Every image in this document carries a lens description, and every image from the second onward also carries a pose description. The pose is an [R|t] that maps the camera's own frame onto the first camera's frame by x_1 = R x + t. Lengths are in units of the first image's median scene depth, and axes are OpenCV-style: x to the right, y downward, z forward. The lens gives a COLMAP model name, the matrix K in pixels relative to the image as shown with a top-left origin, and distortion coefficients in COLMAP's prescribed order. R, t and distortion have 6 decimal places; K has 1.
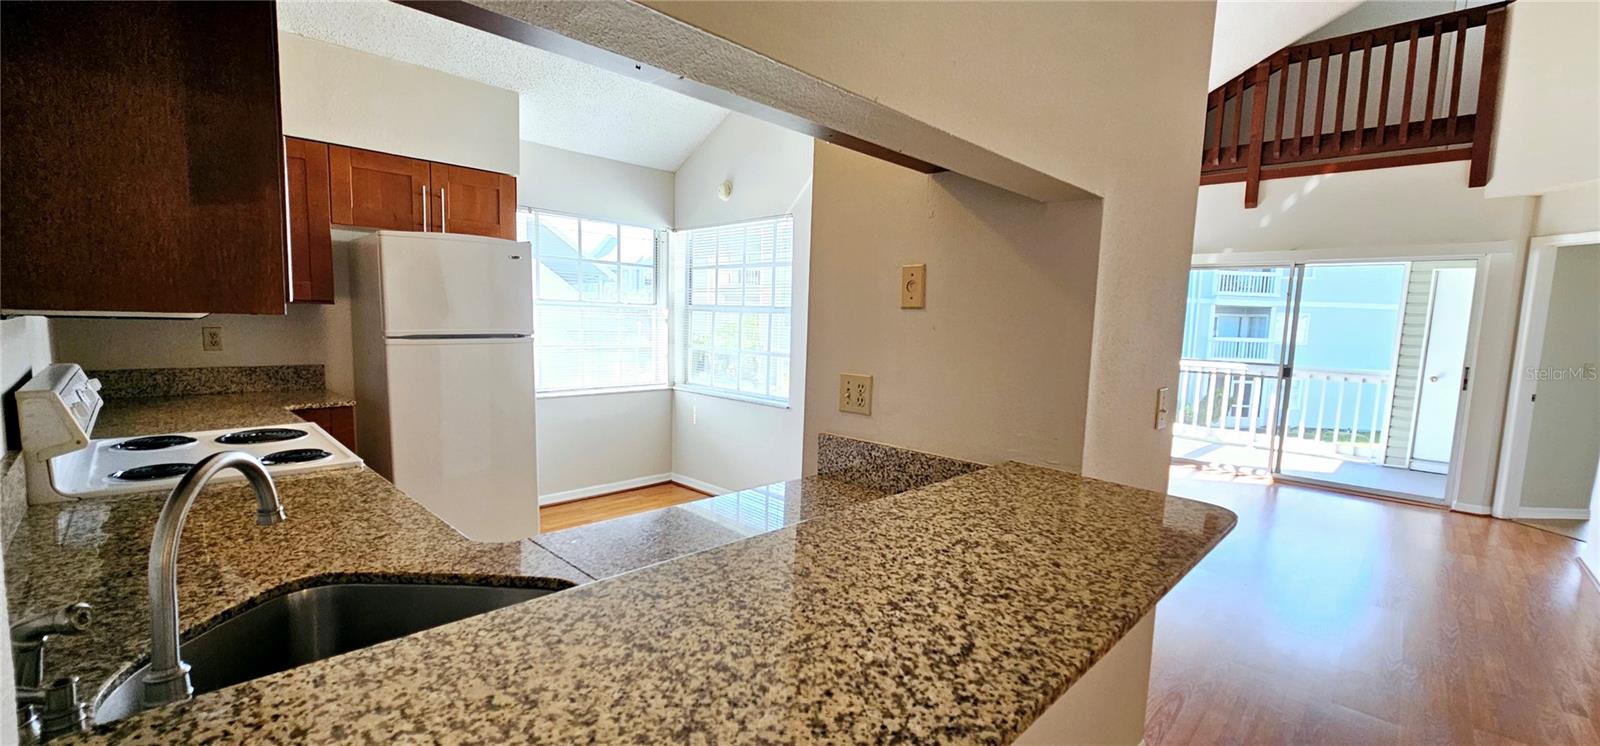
lens RADIAL K [[652.9, 0, 796.9], [0, 652.9, 385.3], [0, 0, 1]] dist [-0.000670, -0.000012]
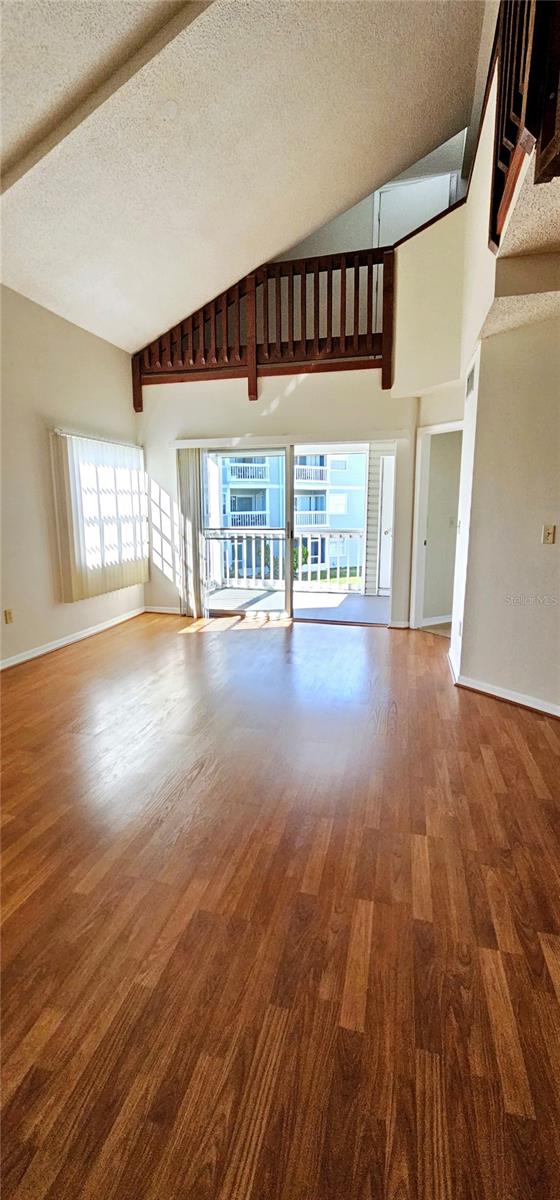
lens RADIAL K [[497.6, 0, 271.3], [0, 497.6, 587.7], [0, 0, 1]] dist [-0.000956, 0.000099]
pose [[0.877292, -0.111154, 0.466908, 0.296378], [0.082057, 0.993226, 0.082270, -0.000138], [-0.472890, -0.033862, 0.880470, 0.186490]]
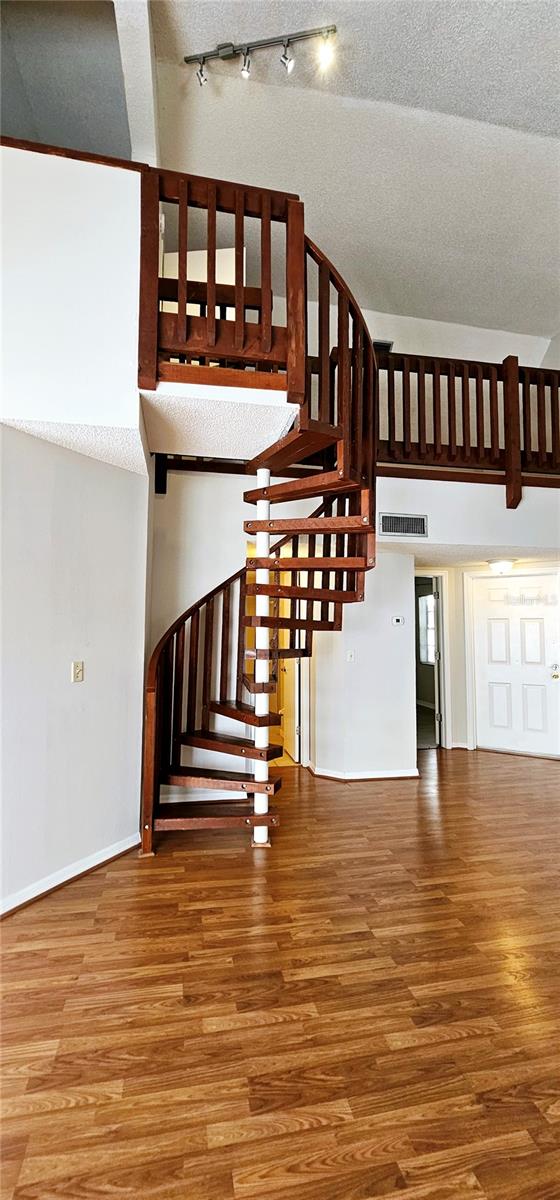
lens RADIAL K [[497.0, 0, 275.6], [0, 497.0, 593.9], [0, 0, 1]] dist [0.000036, -0.000038]
pose [[-0.823312, 0.007980, 0.567533, 0.382940], [0.036999, 0.998529, 0.039633, -0.084769], [-0.566382, 0.053629, -0.822396, 0.873708]]
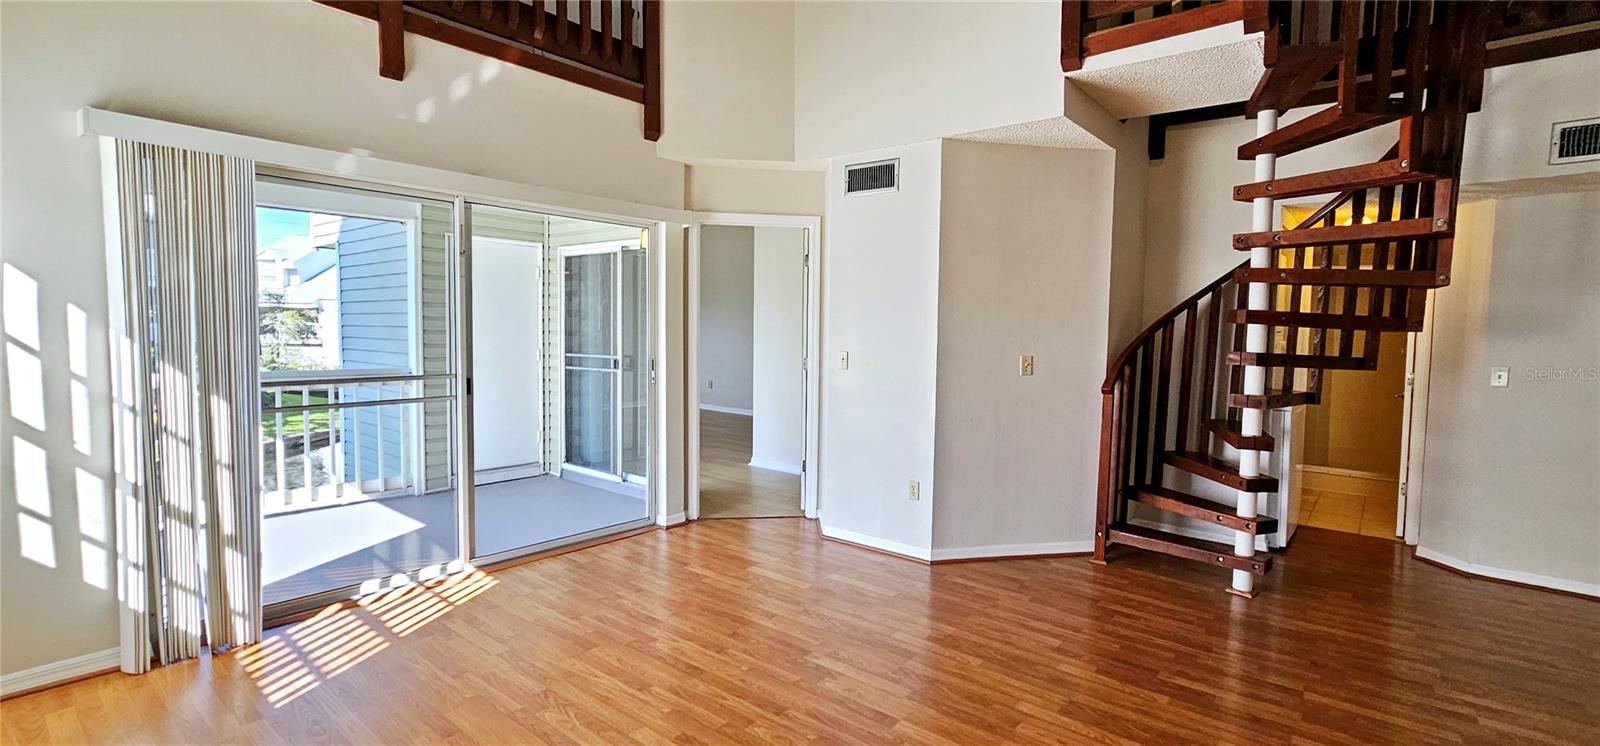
lens RADIAL K [[709.4, 0, 826.1], [0, 709.4, 367.9], [0, 0, 1]] dist [-0.001645, -0.000193]
pose [[-0.090130, -0.088808, 0.991963, 0.101837], [0.089767, 0.991238, 0.096900, -0.080393], [-0.991876, 0.097779, -0.081368, 0.841760]]
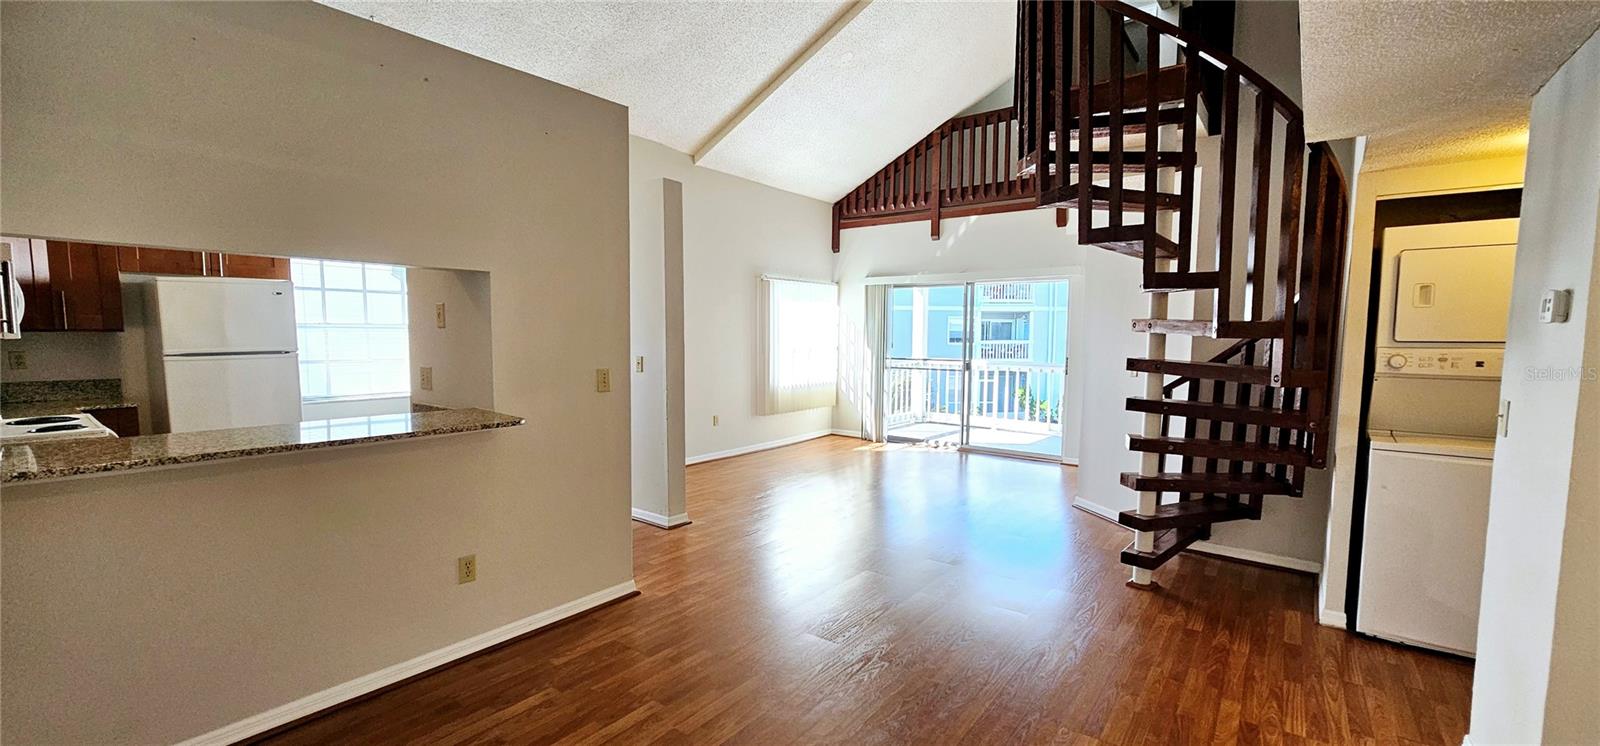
lens RADIAL K [[652.8, 0, 796.1], [0, 652.8, 381.8], [0, 0, 1]] dist [0.000343, 0.000018]
pose [[0.993692, -0.032124, 0.107444, 0.315690], [0.035044, 0.999063, -0.025399, 0.036937], [-0.106527, 0.029004, 0.993887, -0.288501]]
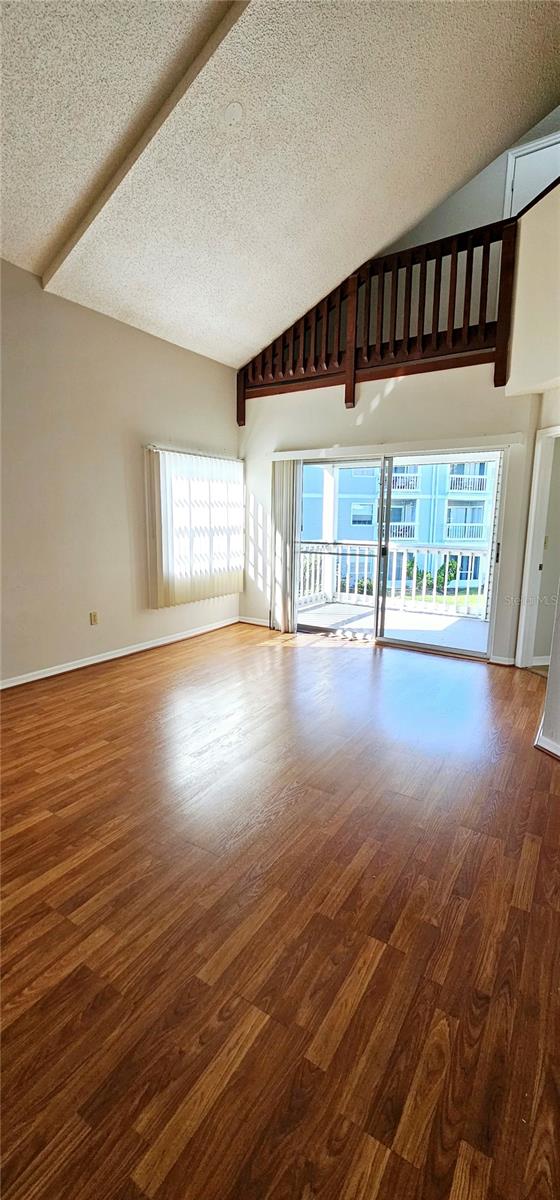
lens RADIAL K [[489.7, 0, 270.1], [0, 489.7, 596.3], [0, 0, 1]] dist [-0.000670, -0.000012]
pose [[0.983403, -0.052026, 0.173815, 0.453169], [0.041520, 0.997115, 0.063547, -0.004103], [-0.176620, -0.055276, 0.982726, 0.190231]]
